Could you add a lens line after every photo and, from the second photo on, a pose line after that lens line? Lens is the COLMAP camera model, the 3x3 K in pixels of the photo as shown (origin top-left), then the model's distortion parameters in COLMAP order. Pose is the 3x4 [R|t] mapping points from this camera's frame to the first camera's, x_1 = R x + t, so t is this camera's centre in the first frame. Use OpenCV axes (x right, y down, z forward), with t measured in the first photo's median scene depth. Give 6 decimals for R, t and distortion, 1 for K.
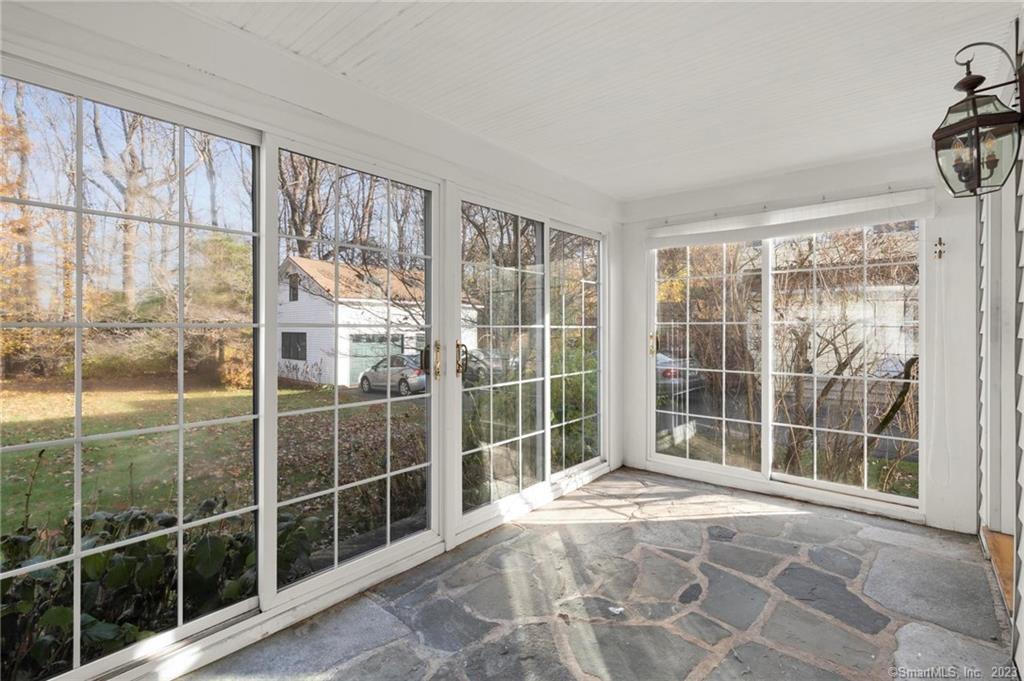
lens RADIAL K [[468.6, 0, 514.6], [0, 468.6, 331.9], [0, 0, 1]] dist [-0.009745, 0.003612]
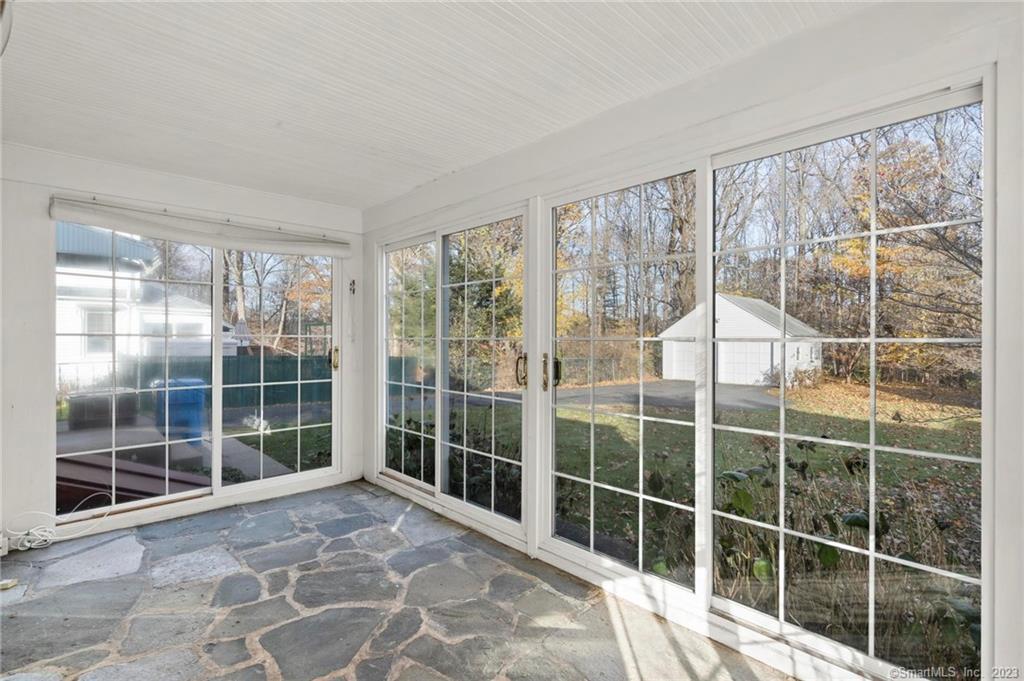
lens RADIAL K [[468.6, 0, 514.5], [0, 468.6, 341.8], [0, 0, 1]] dist [-0.009745, 0.003612]
pose [[-0.095687, -0.002871, -0.995407, 0.979762], [-0.015099, 0.999885, -0.001433, -0.003883], [0.995297, 0.014893, -0.095720, 1.161729]]
